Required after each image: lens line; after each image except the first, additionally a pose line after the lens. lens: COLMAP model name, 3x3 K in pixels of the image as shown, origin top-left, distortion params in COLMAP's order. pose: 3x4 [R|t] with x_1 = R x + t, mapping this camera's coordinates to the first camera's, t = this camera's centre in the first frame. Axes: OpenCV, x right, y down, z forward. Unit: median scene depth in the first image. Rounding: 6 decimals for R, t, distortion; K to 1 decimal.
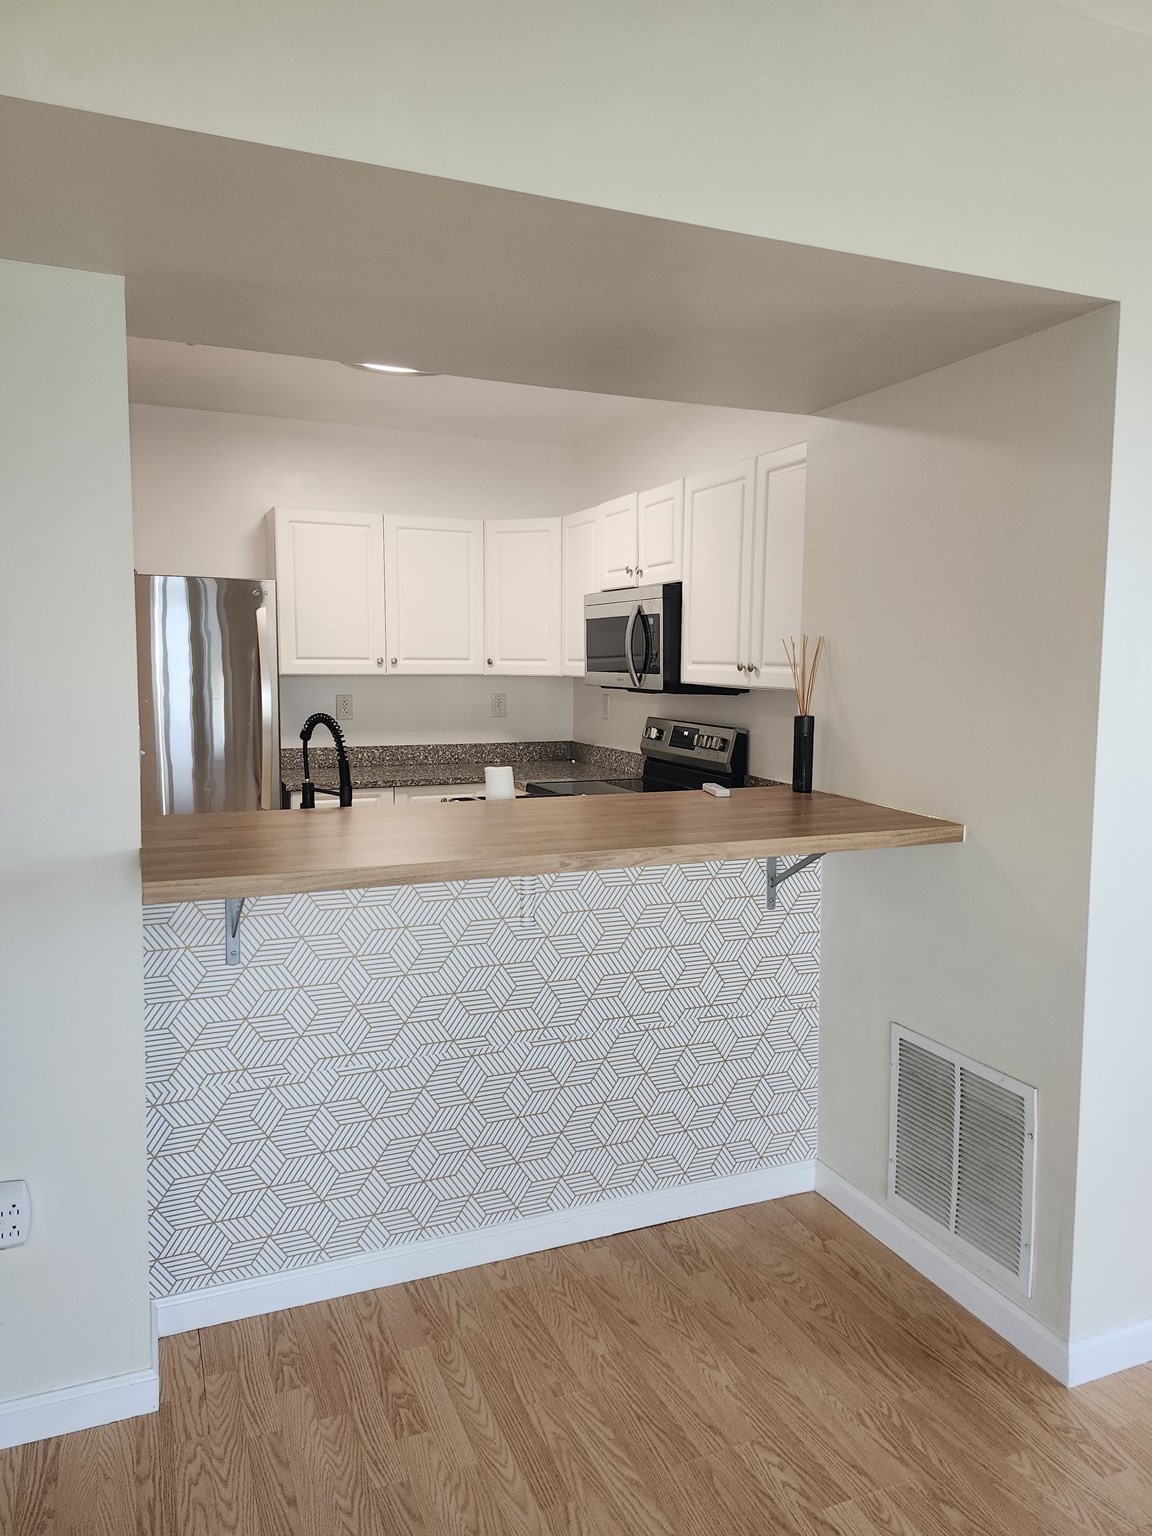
lens RADIAL K [[1060.6, 0, 574.6], [0, 1060.6, 767.7], [0, 0, 1]] dist [0.032315, -0.002078]
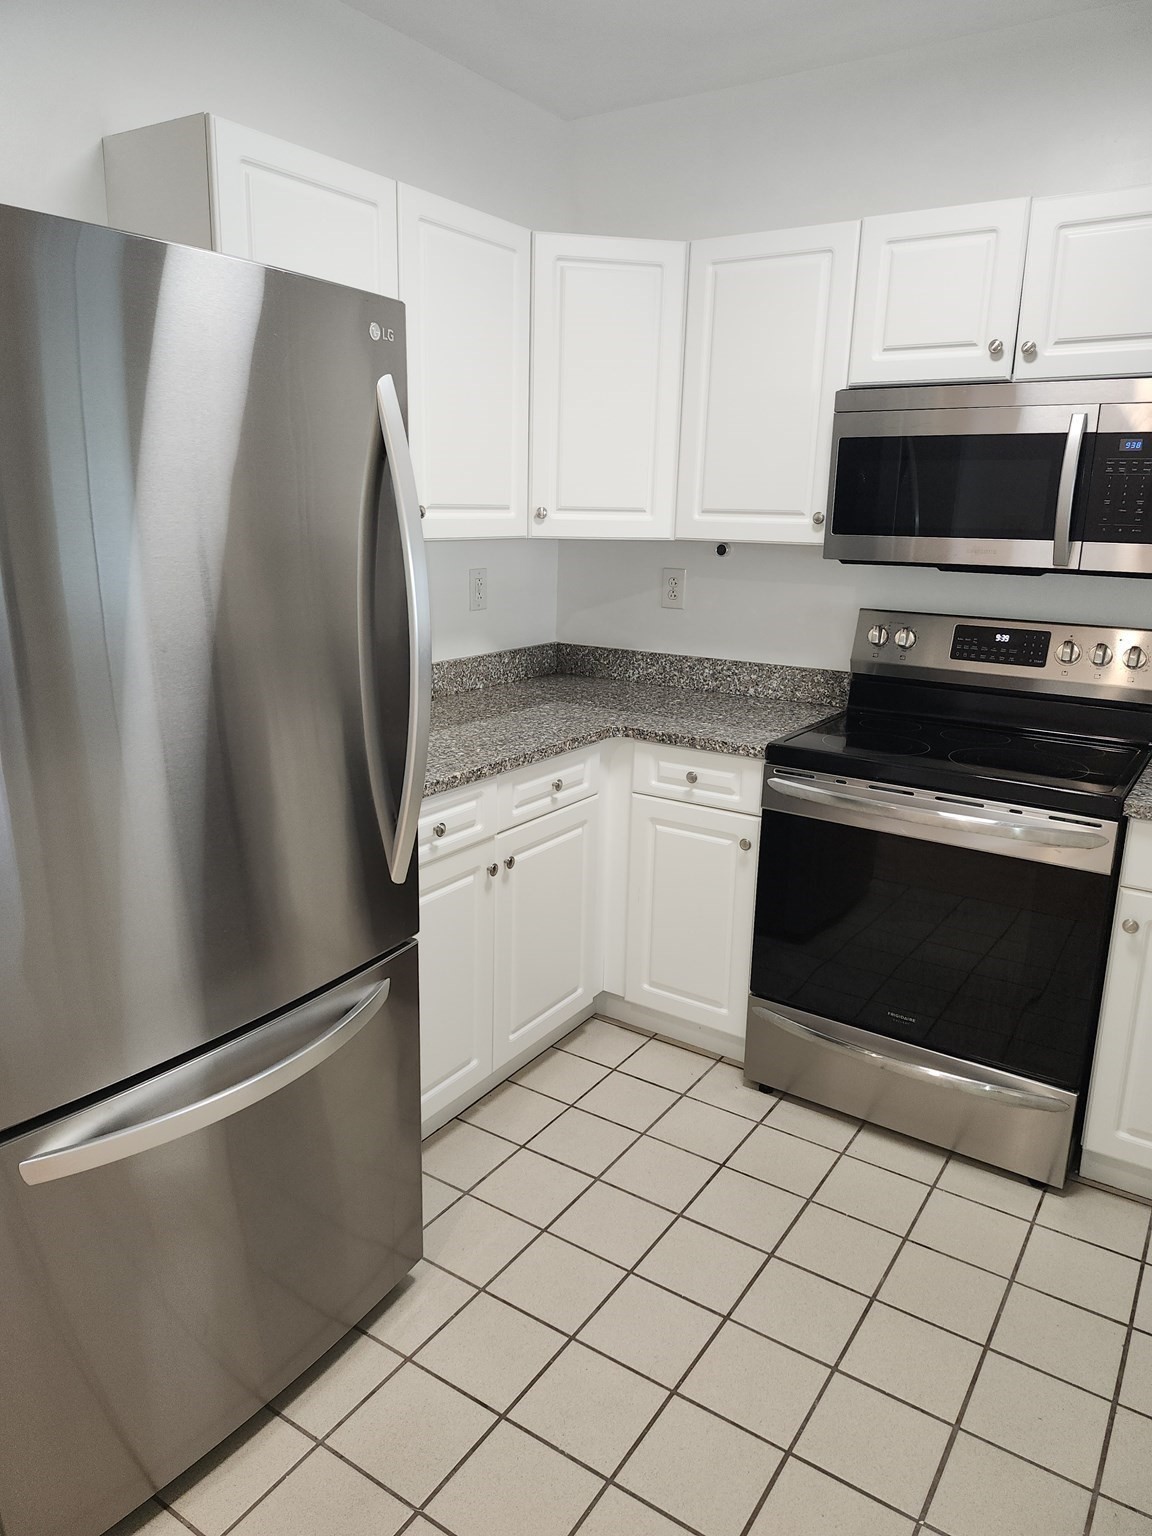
lens RADIAL K [[1060.6, 0, 574.6], [0, 1060.6, 767.7], [0, 0, 1]] dist [0.032315, -0.002078]
pose [[0.831848, -0.121339, 0.541577, -0.386469], [0.041680, 0.986711, 0.157051, -0.057066], [-0.553437, -0.108069, 0.825850, 0.538314]]
